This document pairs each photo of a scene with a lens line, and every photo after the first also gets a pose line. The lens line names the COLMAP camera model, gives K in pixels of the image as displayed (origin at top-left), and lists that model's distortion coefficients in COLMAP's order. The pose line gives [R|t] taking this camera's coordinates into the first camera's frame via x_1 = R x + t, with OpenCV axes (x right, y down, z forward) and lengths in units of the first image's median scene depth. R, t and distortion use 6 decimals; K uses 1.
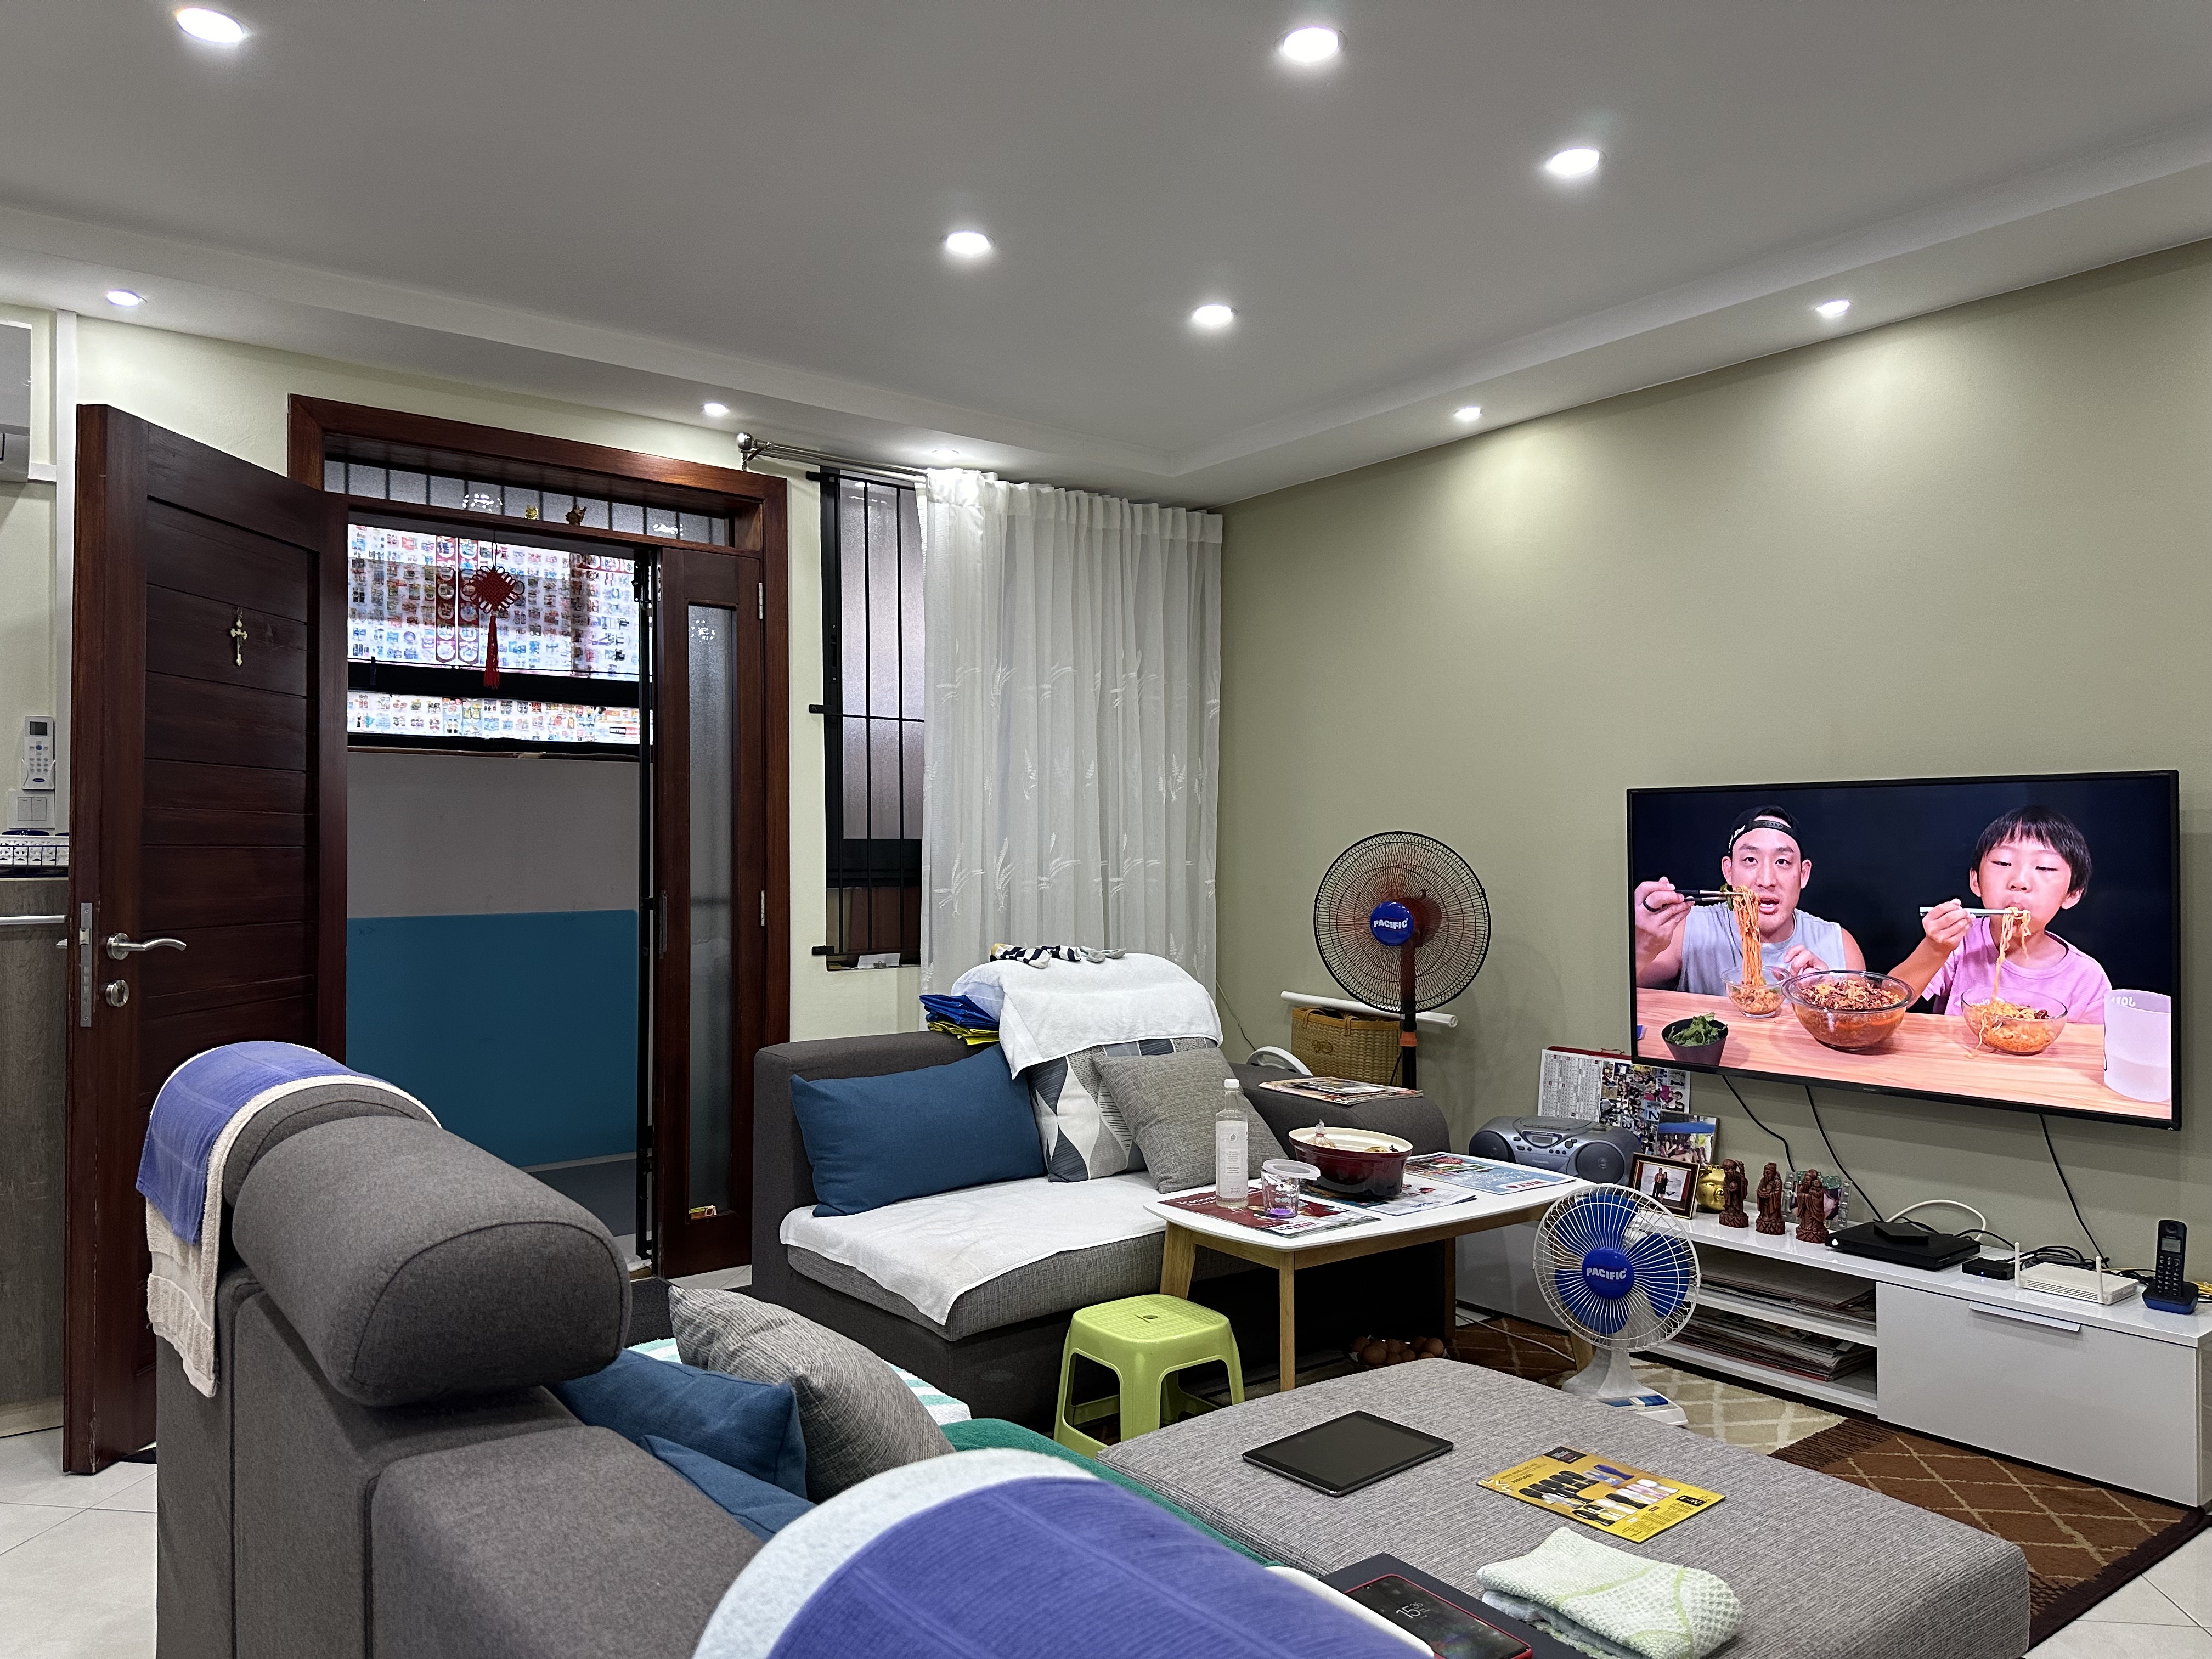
lens RADIAL K [[1556.5, 0, 1106.0], [0, 1556.5, 829.5], [0, 0, 1]] dist [0.138810, -0.237387]
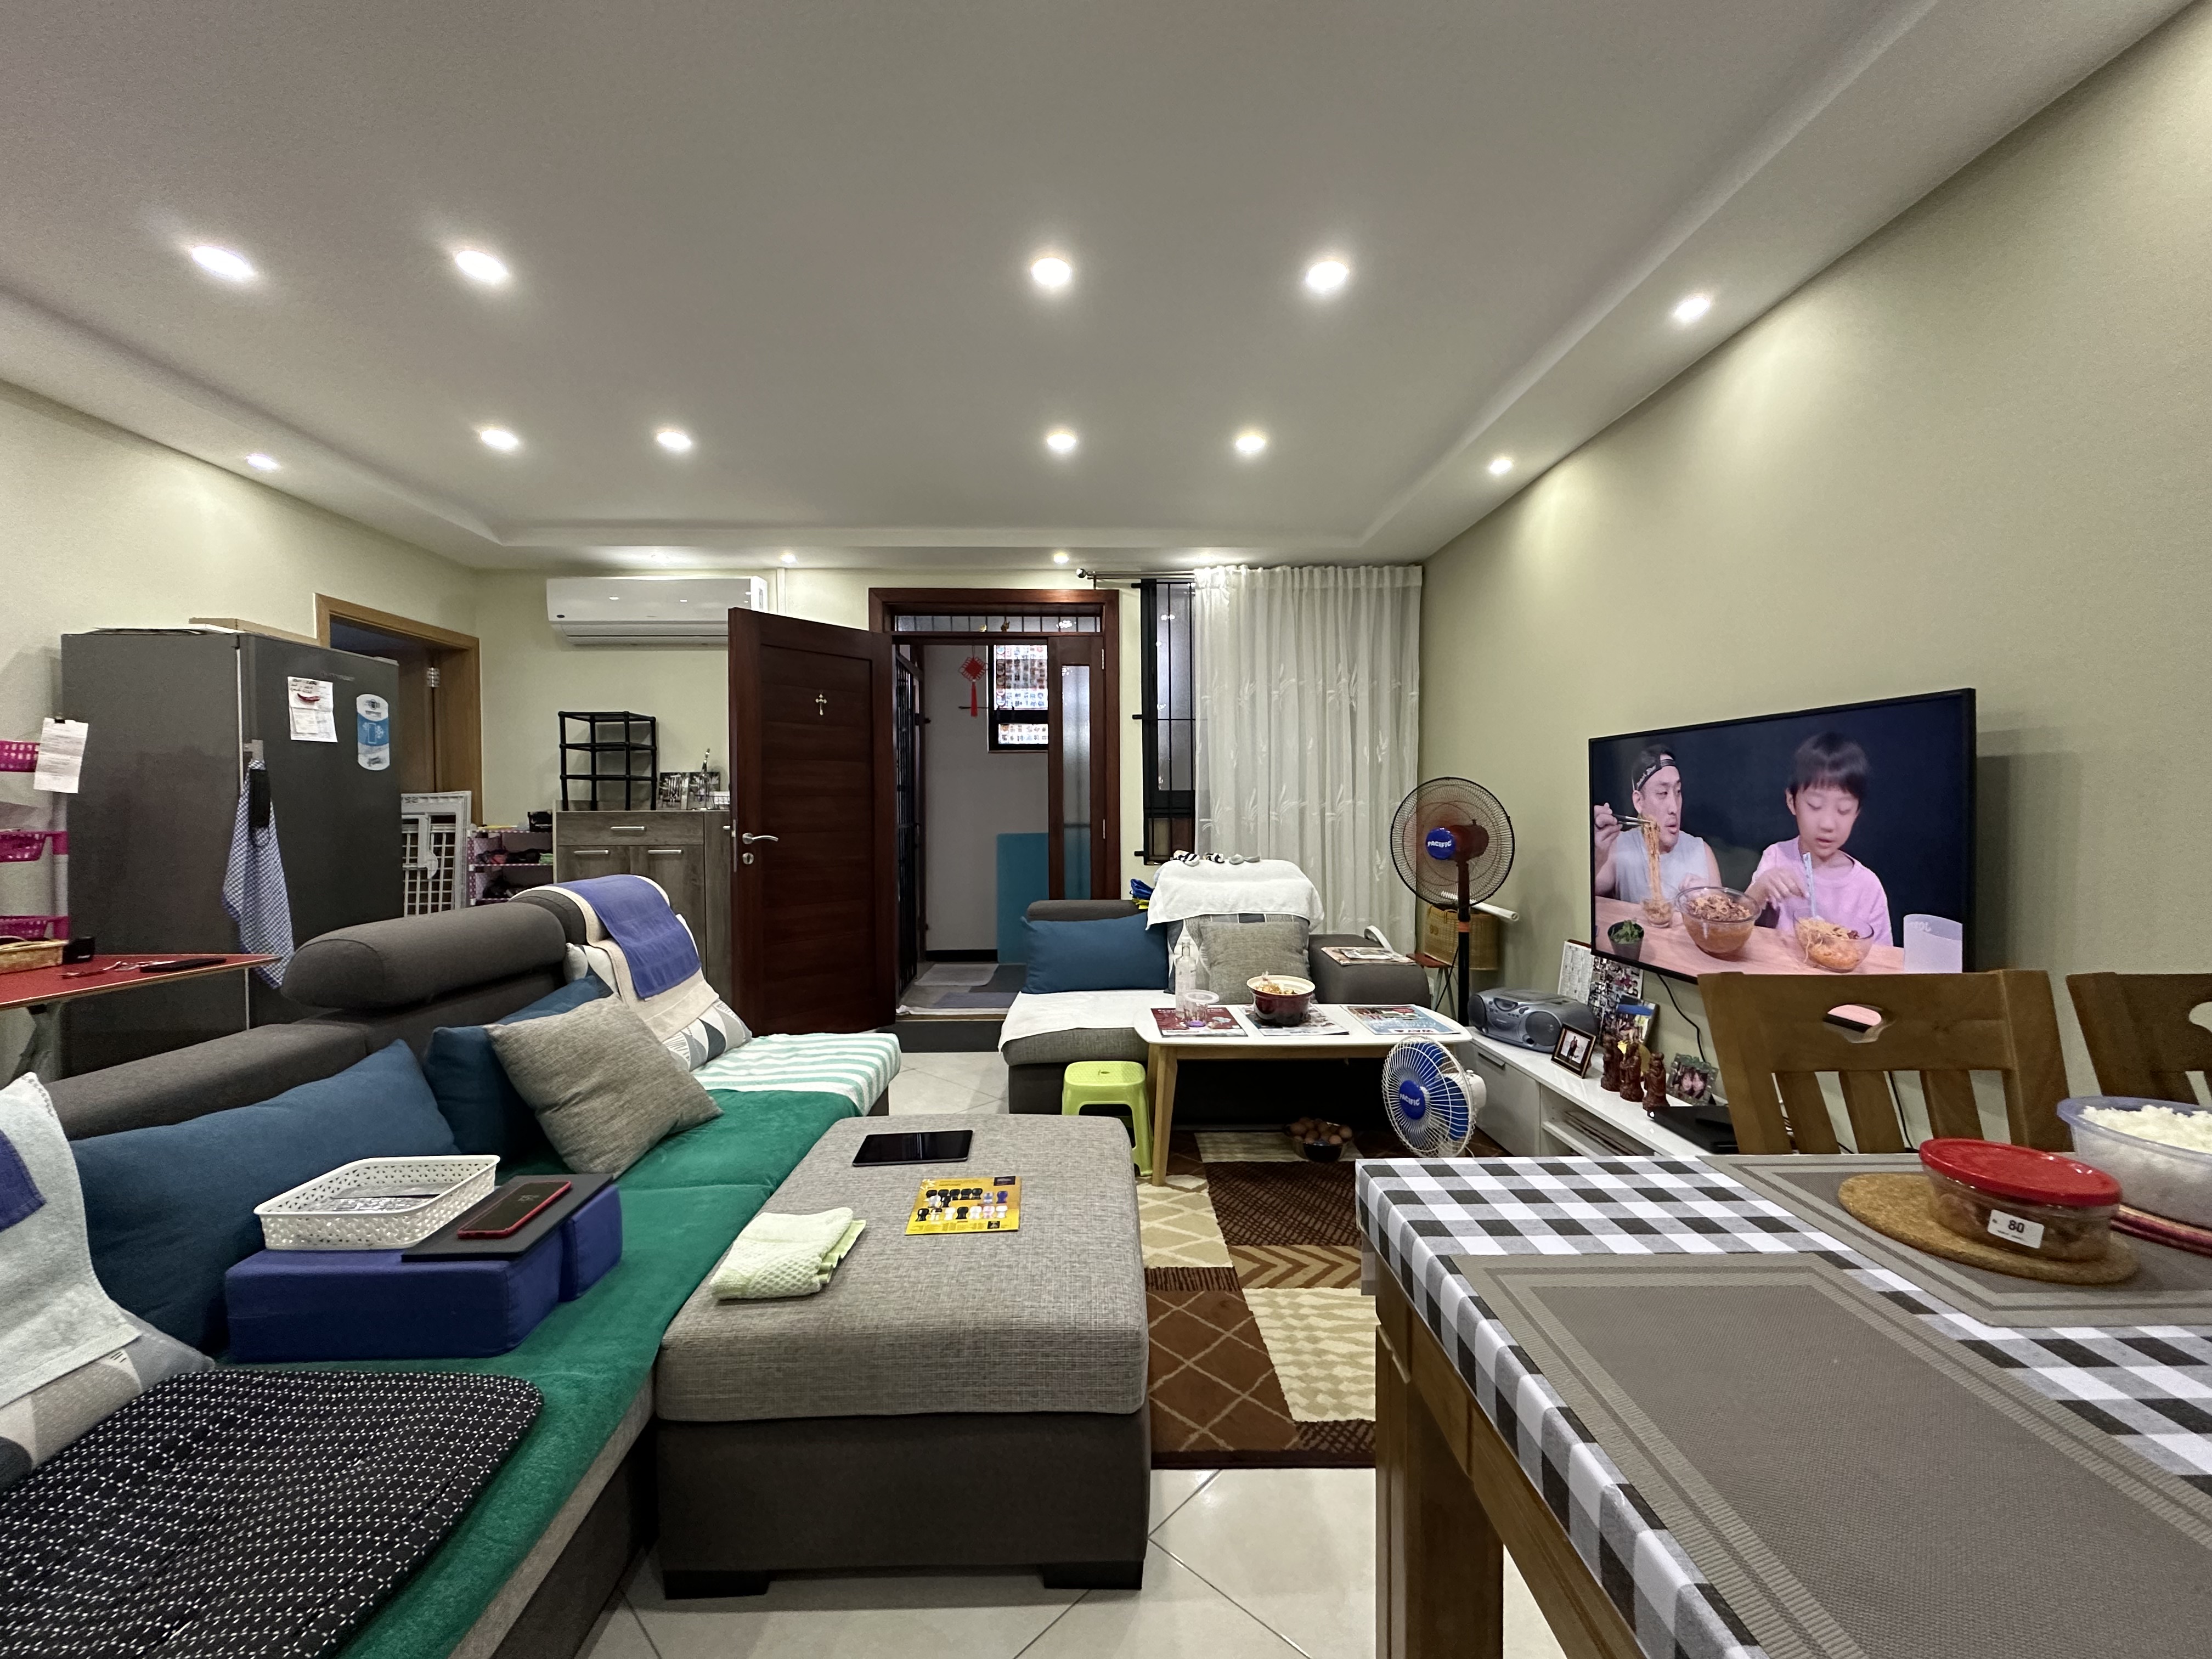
lens RADIAL K [[881.5, 0, 1099.7], [0, 881.5, 824.4], [0, 0, 1]] dist [-0.000325, -0.000148]
pose [[0.805209, 0.005765, -0.592963, 0.436227], [0.015526, 0.999405, 0.030799, 0.015241], [0.592787, -0.034006, 0.804641, 0.197887]]
